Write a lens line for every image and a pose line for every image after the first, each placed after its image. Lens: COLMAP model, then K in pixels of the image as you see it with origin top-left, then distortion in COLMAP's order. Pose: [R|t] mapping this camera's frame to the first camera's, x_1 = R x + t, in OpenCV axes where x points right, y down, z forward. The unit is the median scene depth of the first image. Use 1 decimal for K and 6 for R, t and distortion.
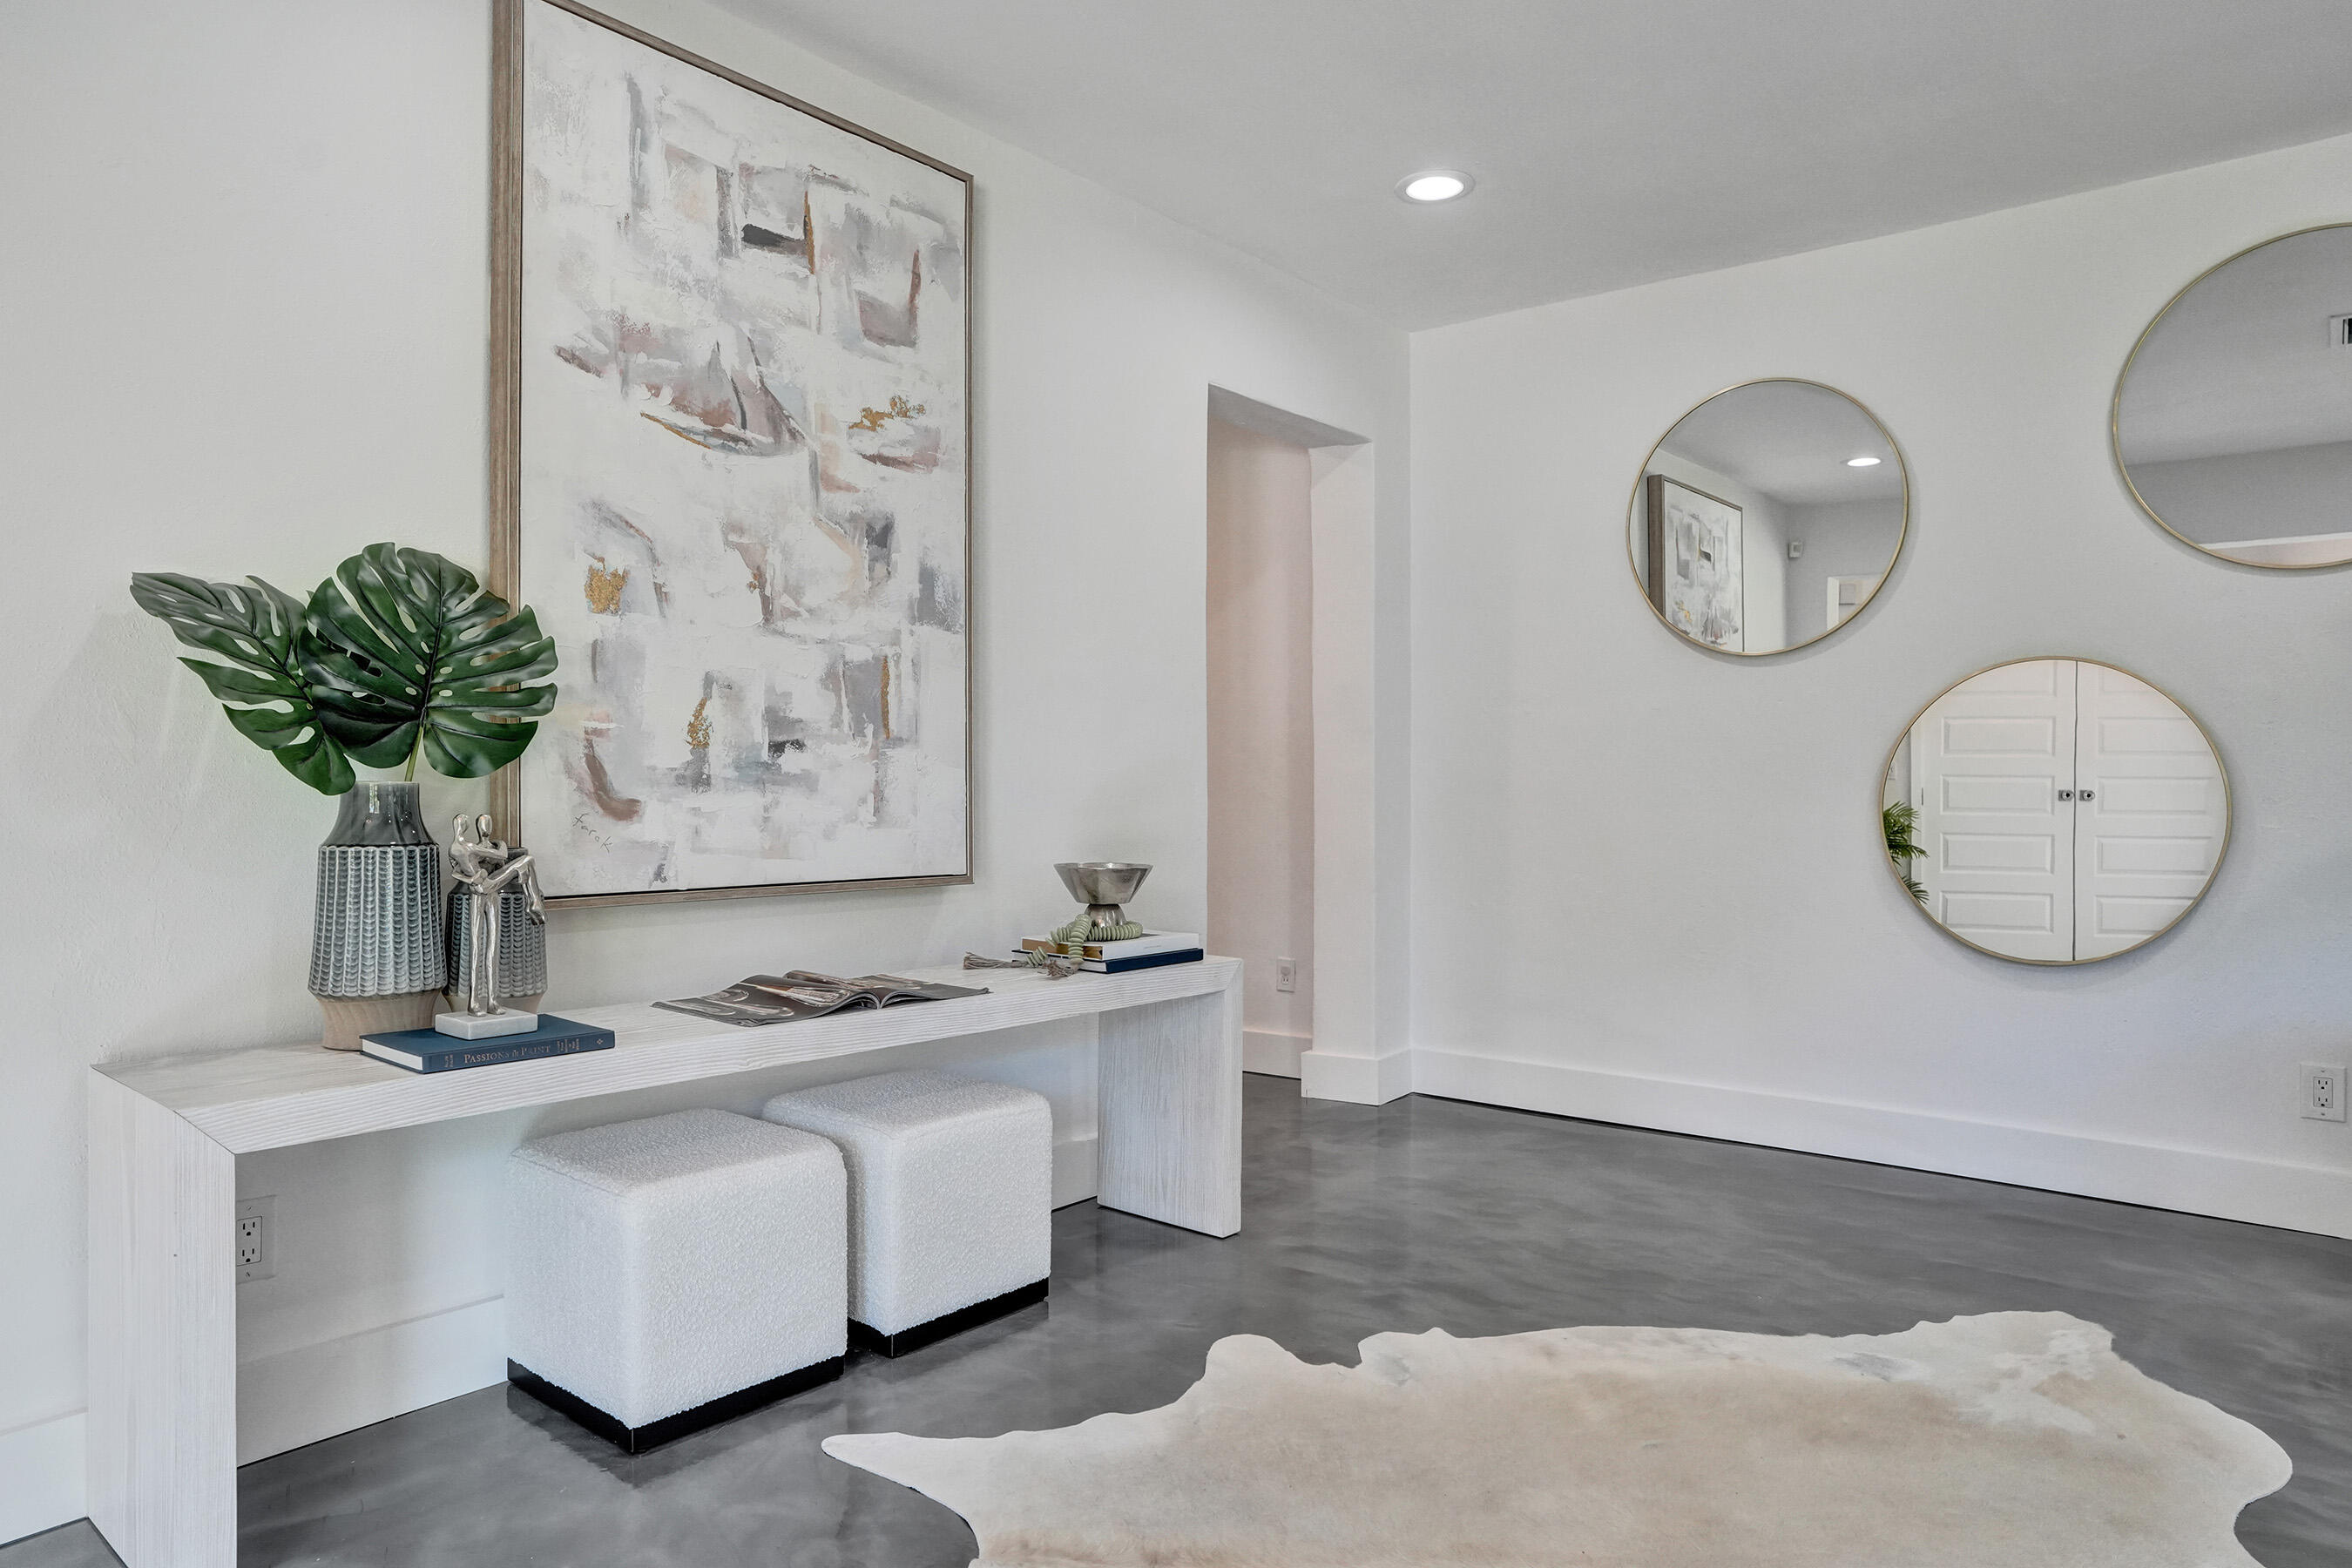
lens RADIAL K [[1451.8, 0, 1184.9], [0, 1451.8, 772.4], [0, 0, 1]] dist [-0.034156, 0.000949]
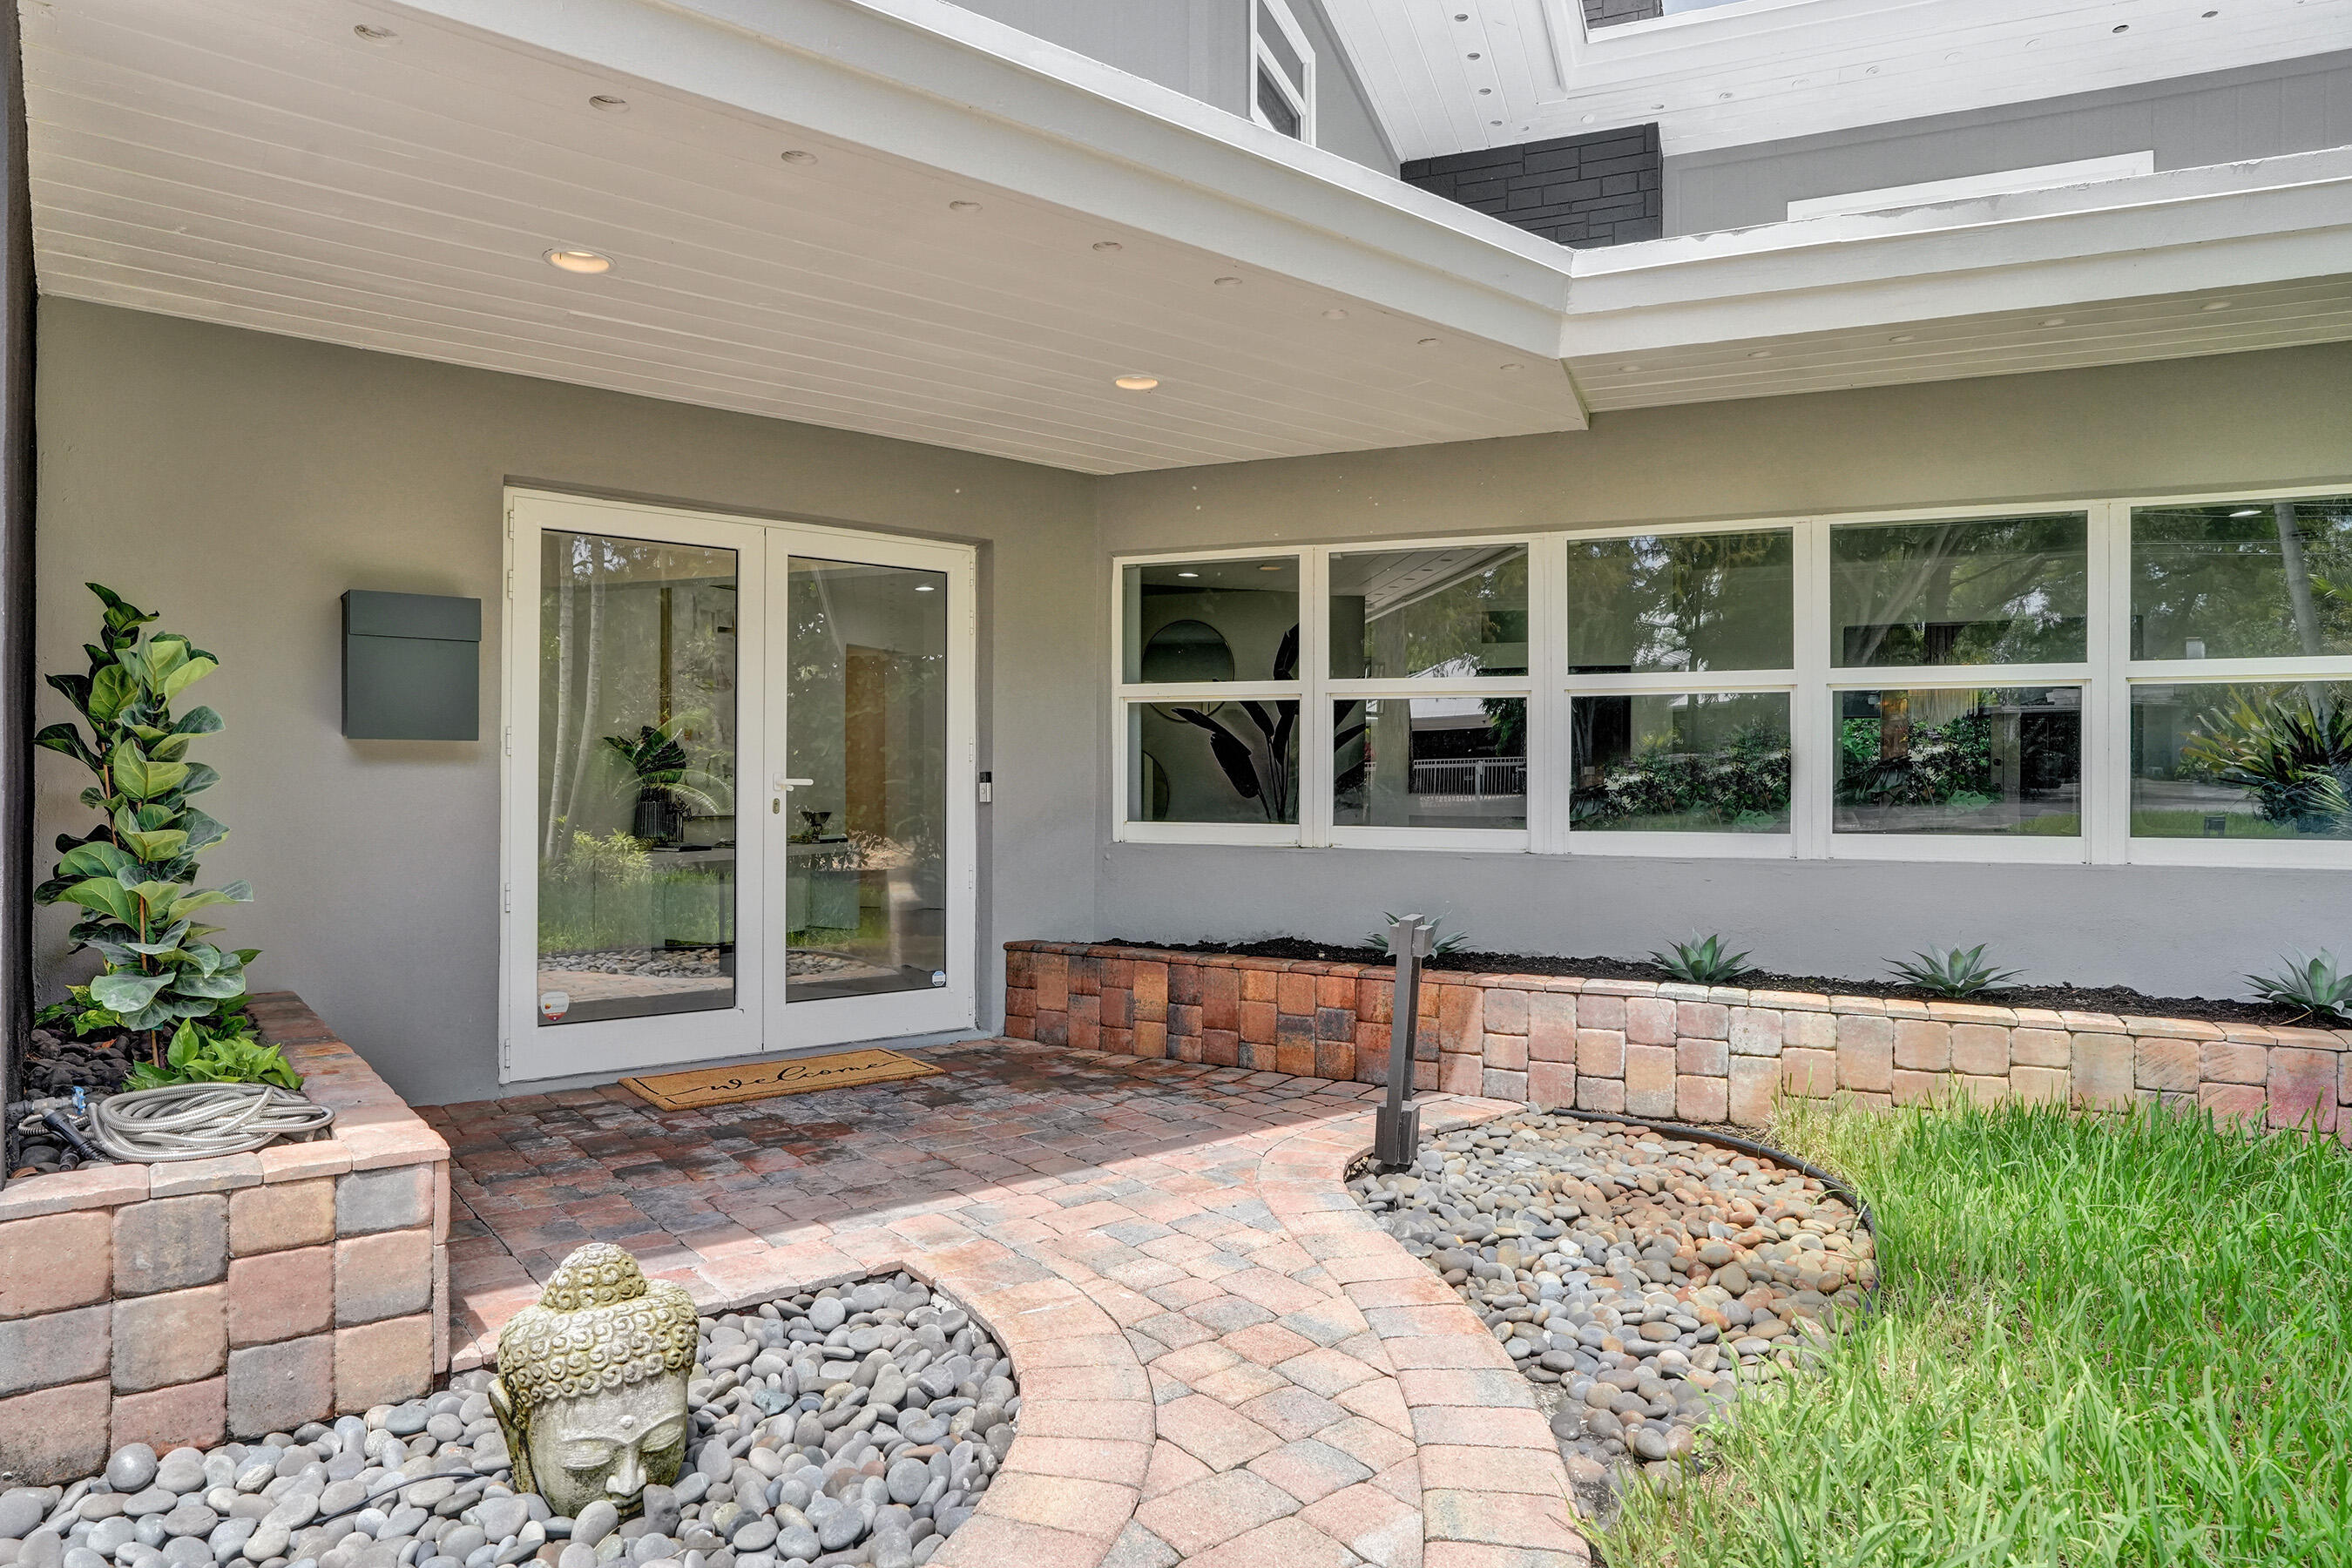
lens RADIAL K [[1430.2, 0, 1174.1], [0, 1430.2, 774.1], [0, 0, 1]] dist [-0.000862, 0.000023]
pose [[0.955424, 0.003595, 0.295216, -0.277740], [-0.003369, 0.999994, -0.001274, -0.023266], [-0.295219, 0.000223, 0.955430, -2.696953]]
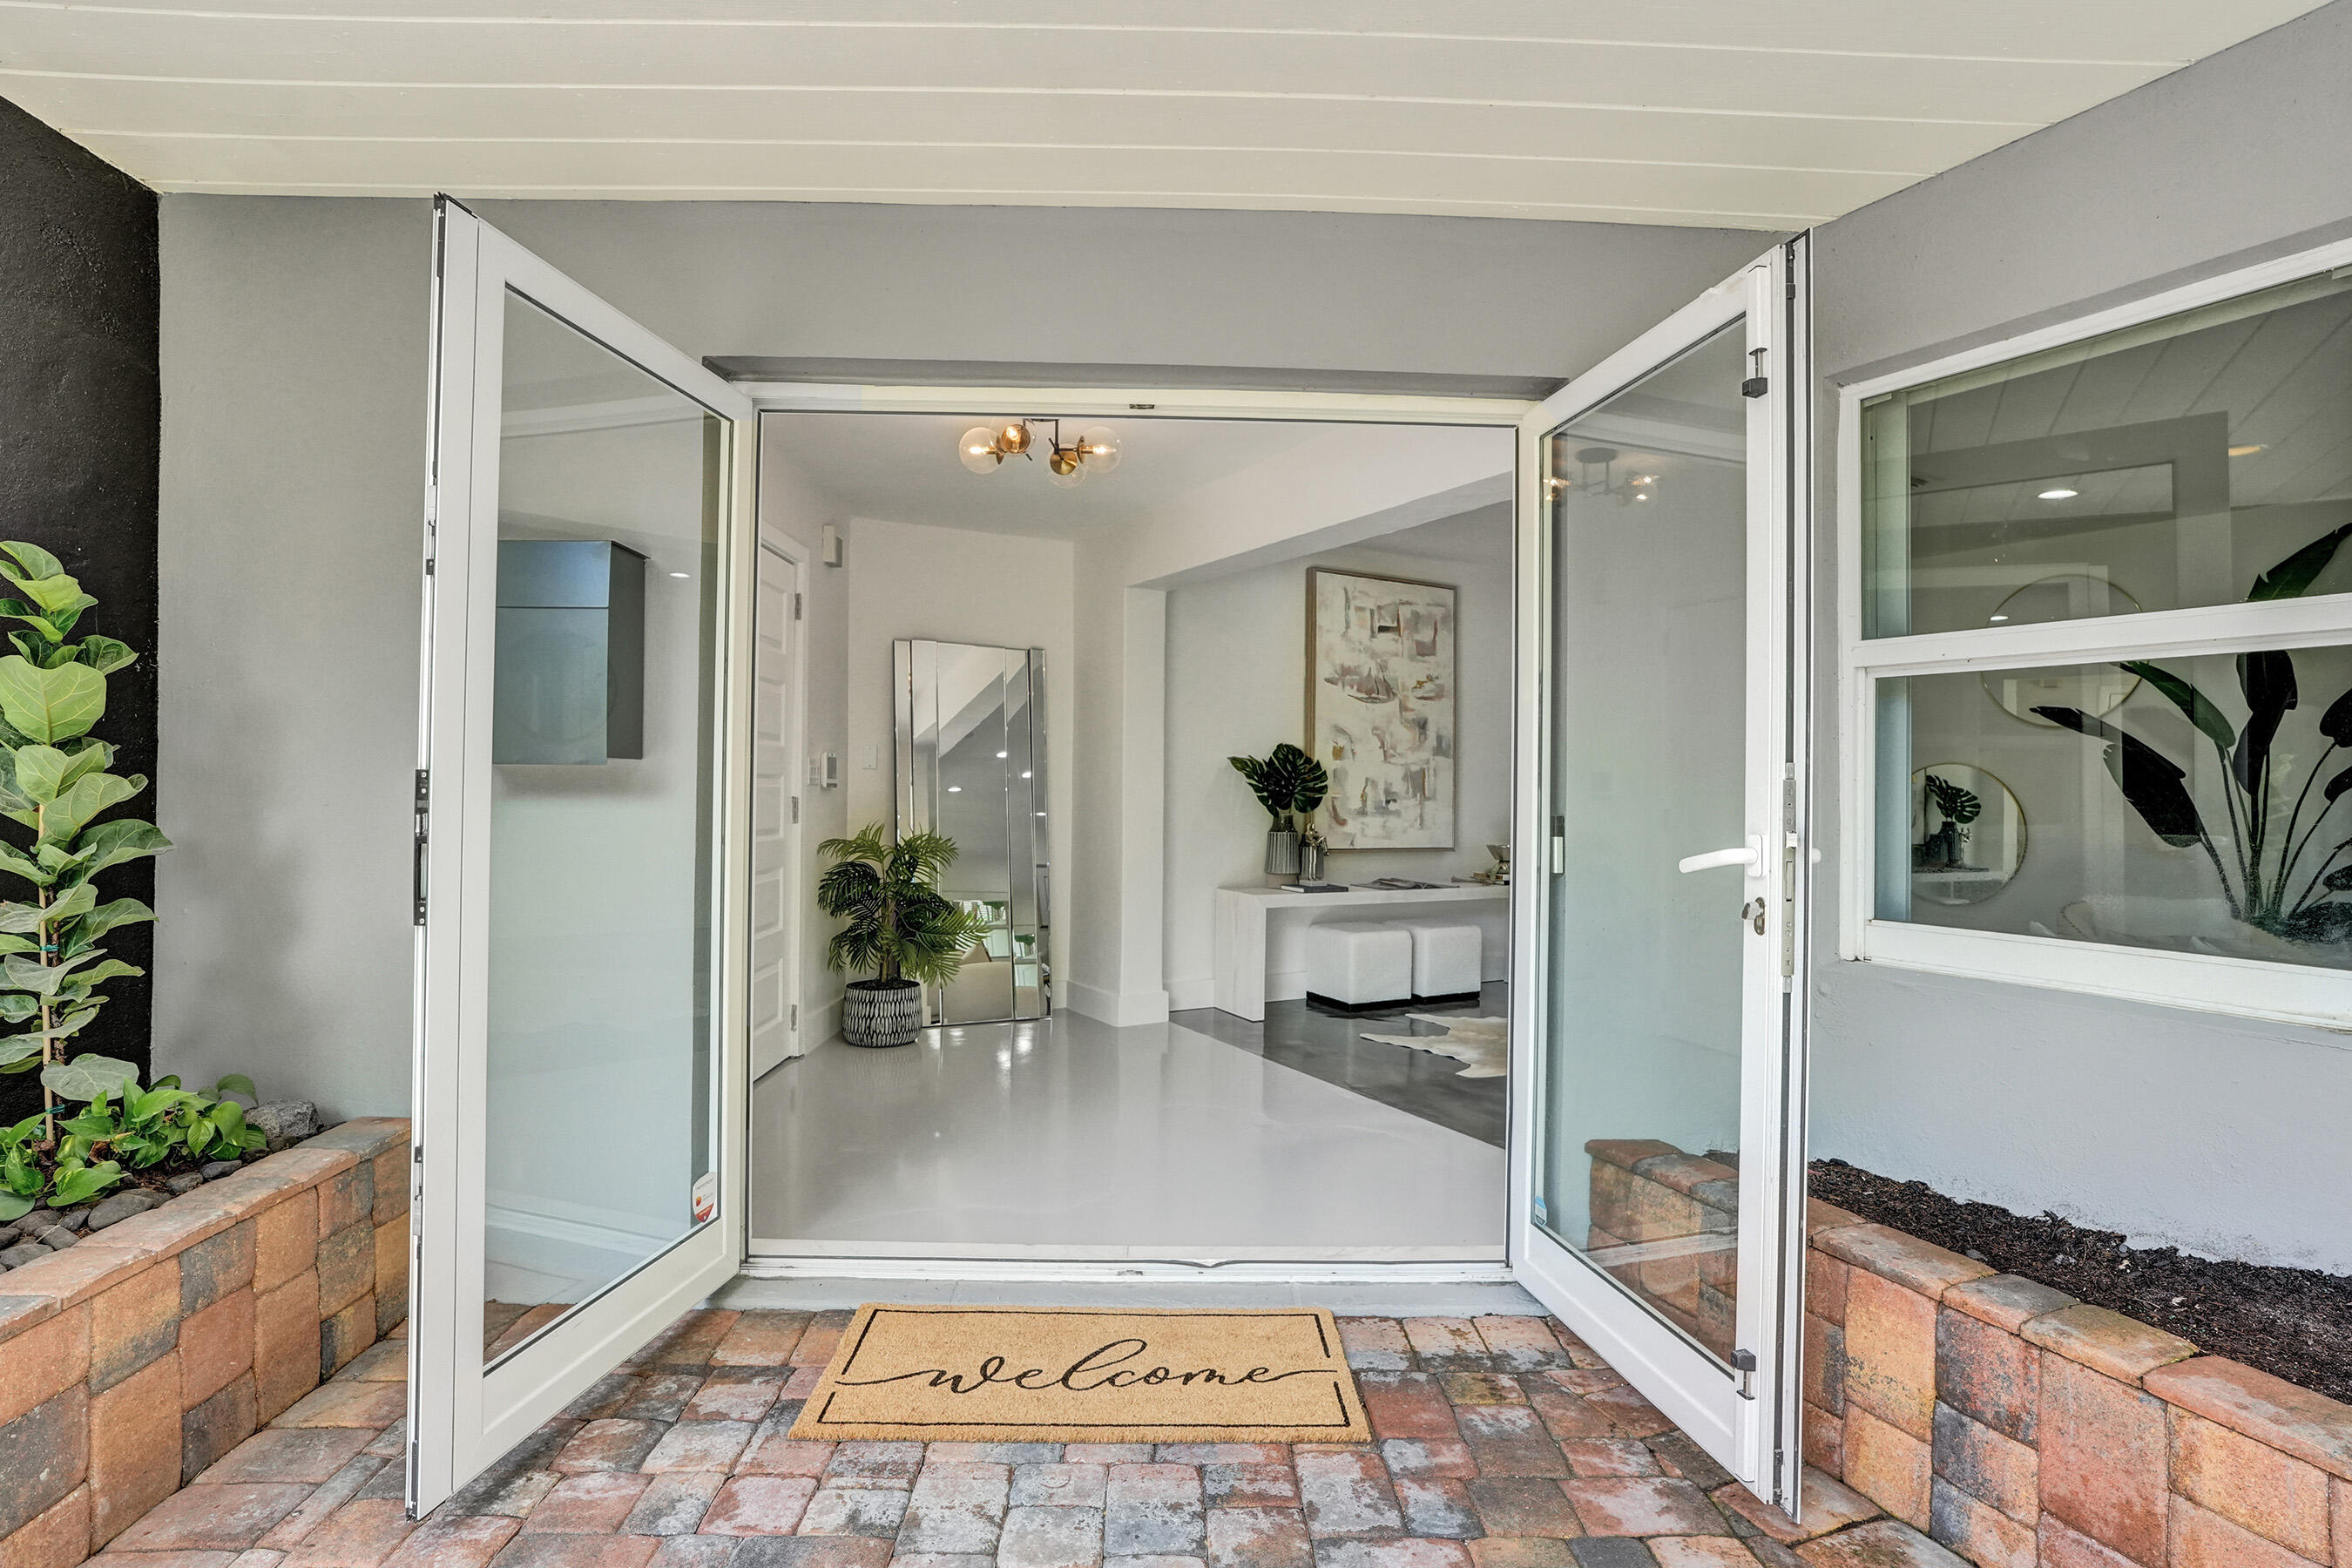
lens RADIAL K [[1127.7, 0, 1231.2], [0, 1127.7, 765.1], [0, 0, 1]] dist [-0.022014, 0.001007]
pose [[0.938495, 0.005758, -0.345246, 0.218826], [-0.011883, 0.999807, -0.015627, -0.054157], [0.345089, 0.018769, 0.938382, -1.314772]]
